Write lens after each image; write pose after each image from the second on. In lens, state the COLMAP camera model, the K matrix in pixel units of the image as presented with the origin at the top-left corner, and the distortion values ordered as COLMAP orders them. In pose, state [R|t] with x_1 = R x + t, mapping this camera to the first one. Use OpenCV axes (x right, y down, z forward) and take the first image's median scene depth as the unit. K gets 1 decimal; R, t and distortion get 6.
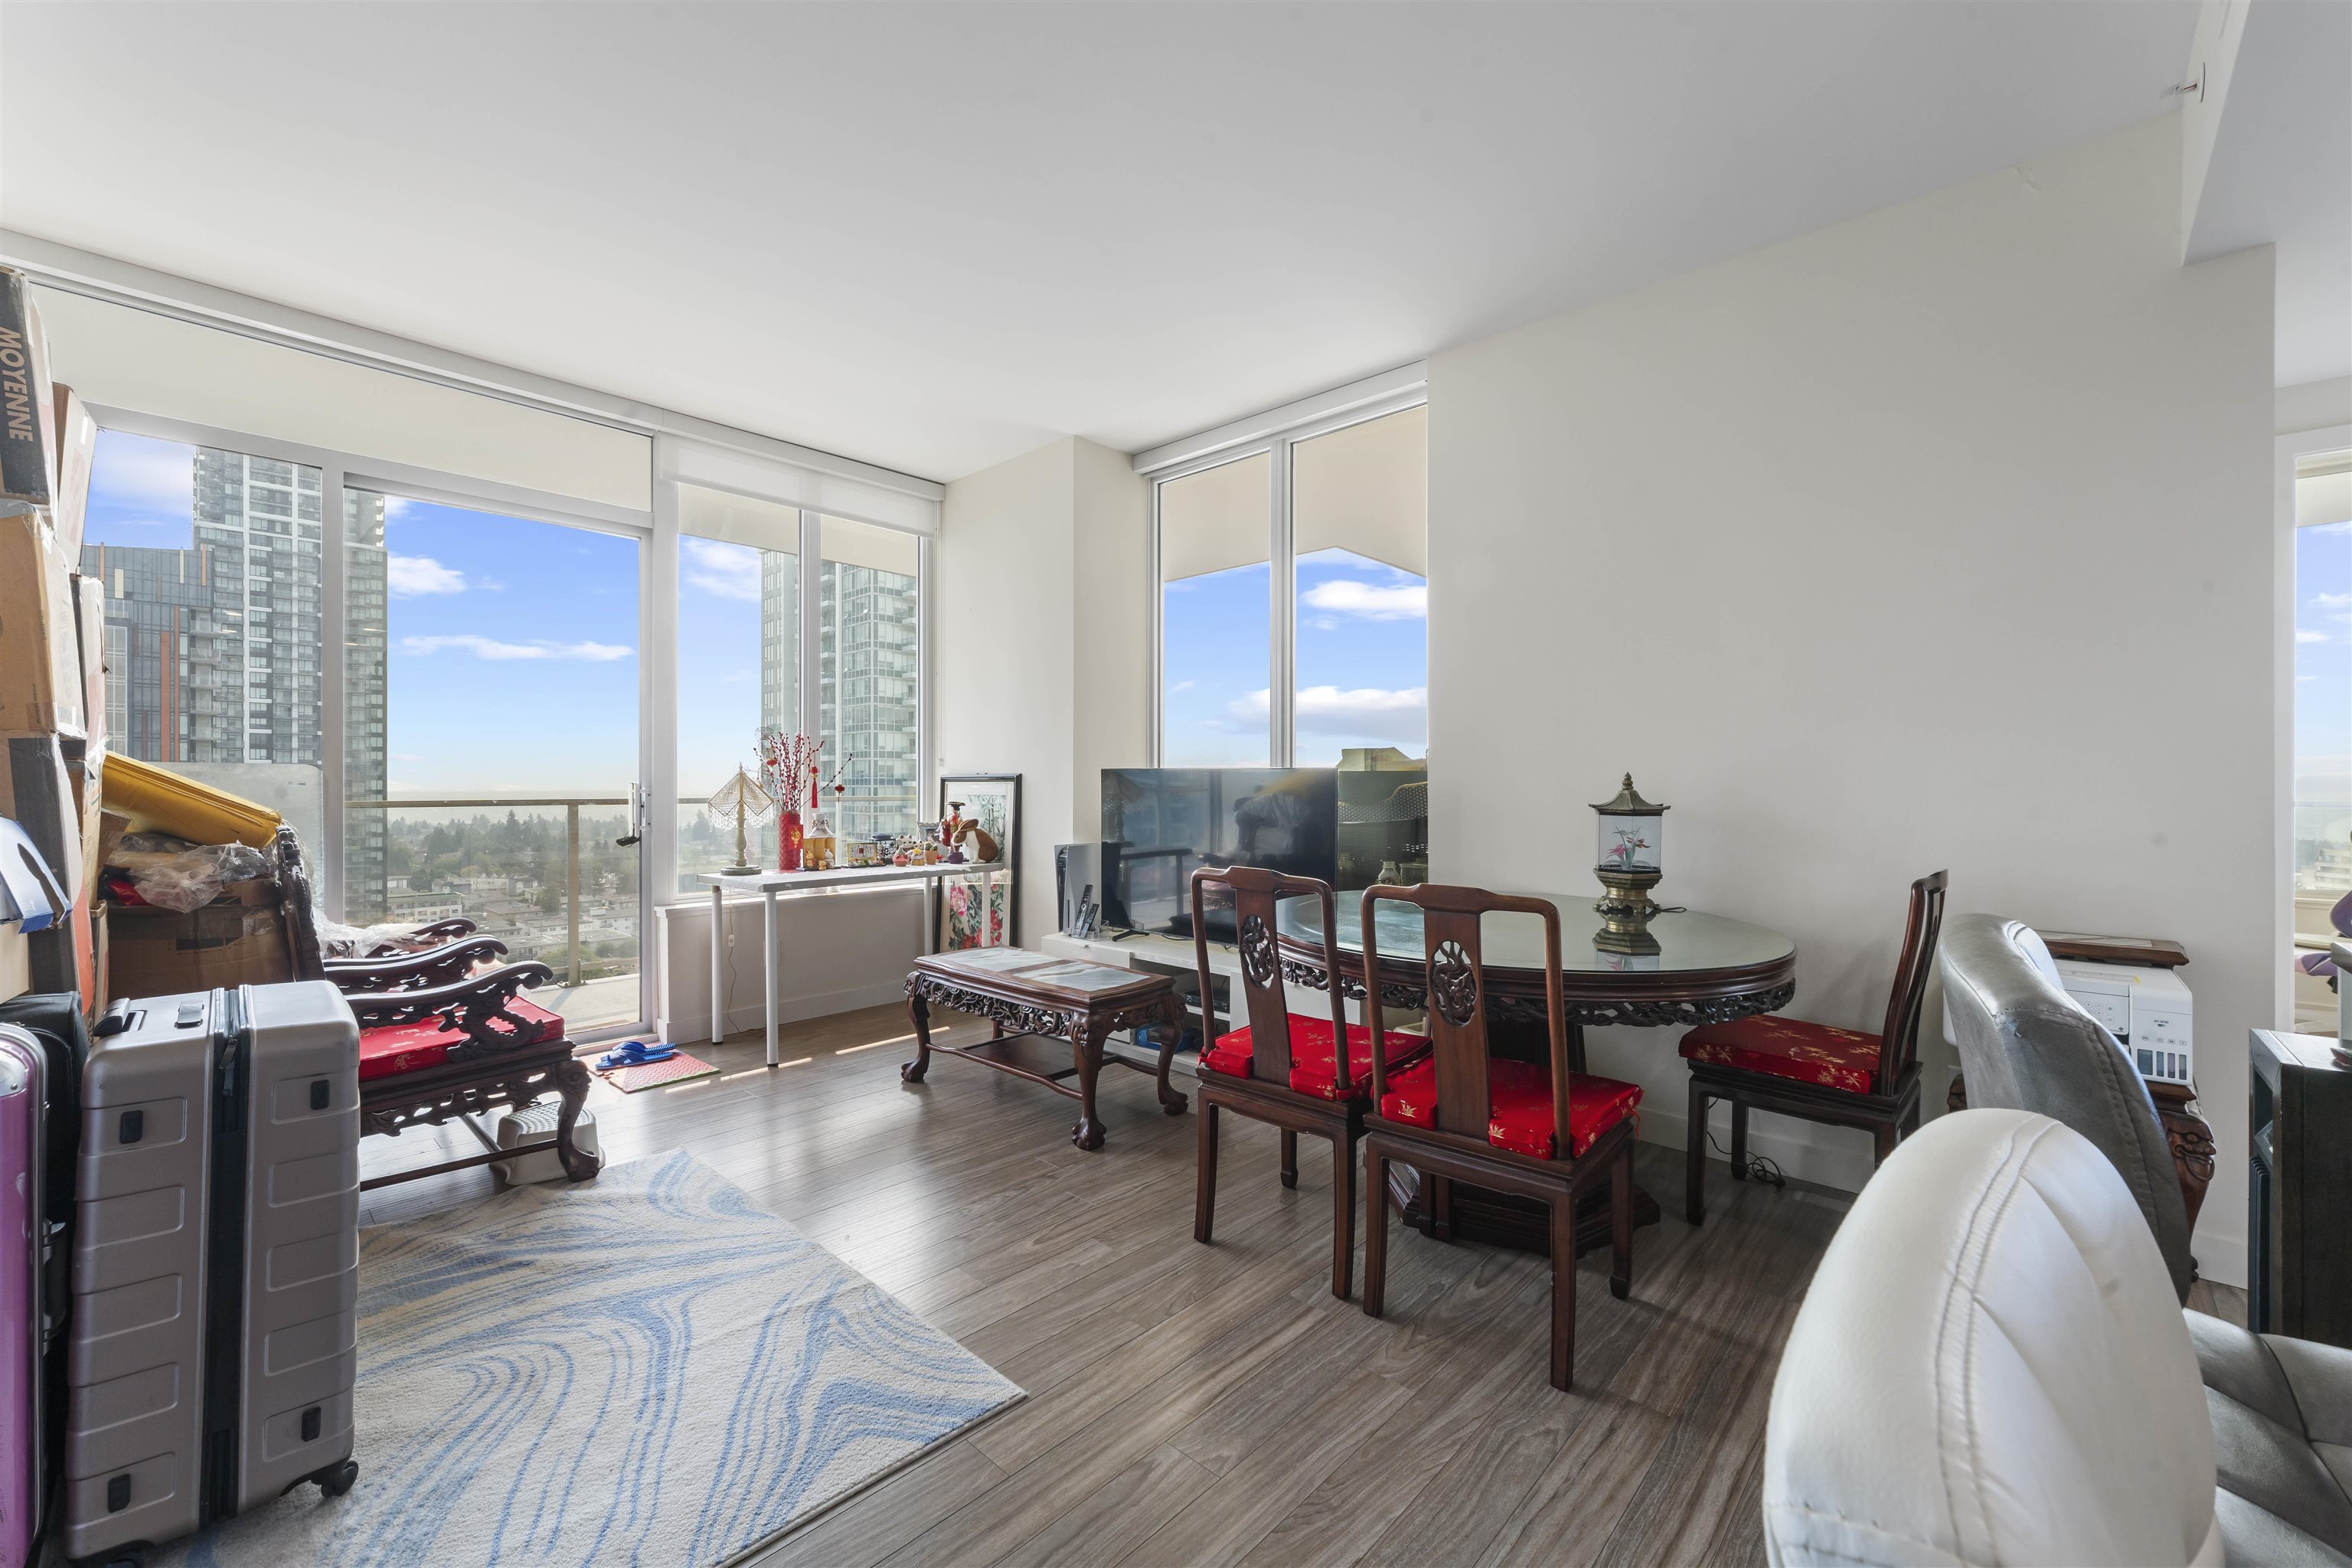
lens RADIAL K [[944.3, 0, 1175.0], [0, 944.3, 790.2], [0, 0, 1]] dist [-0.000075, -0.000377]
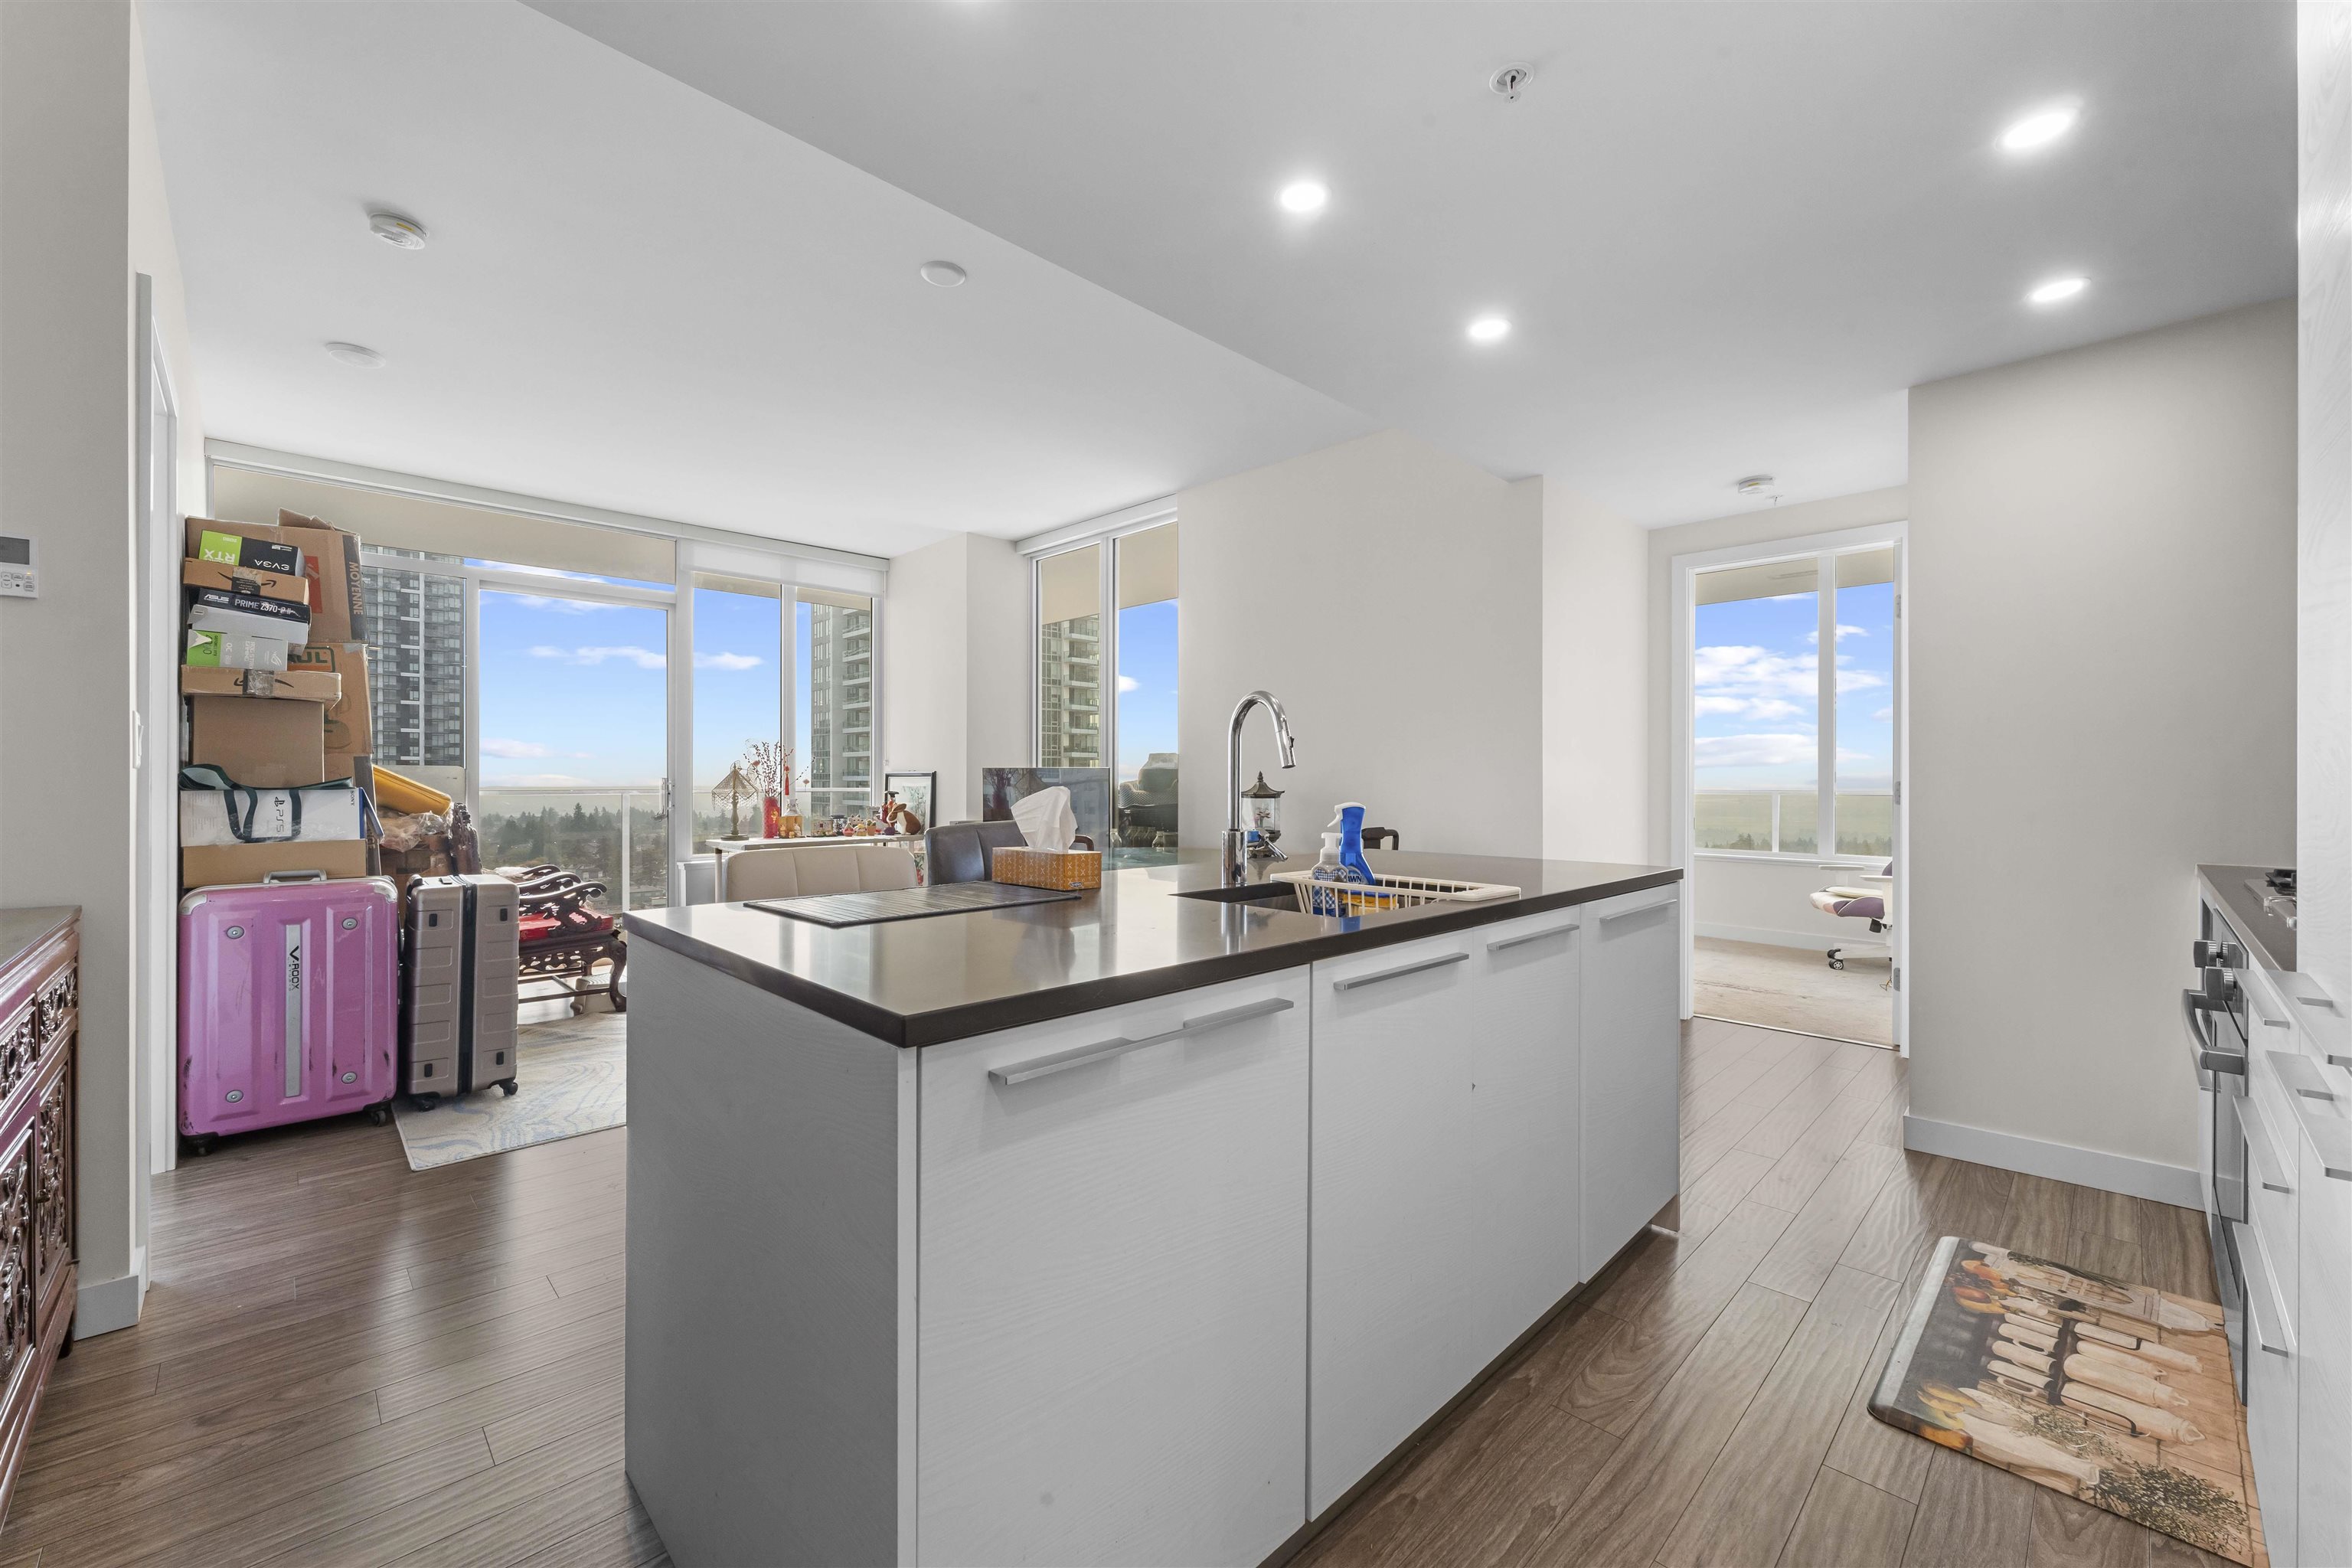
lens RADIAL K [[940.8, 0, 1176.0], [0, 940.8, 784.0], [0, 0, 1]] dist [0.000476, -0.000004]
pose [[0.998911, 0.000378, -0.046658, 0.341027], [-0.000406, 1.000000, -0.000597, 0.003308], [0.046658, 0.000615, 0.998911, -0.496059]]
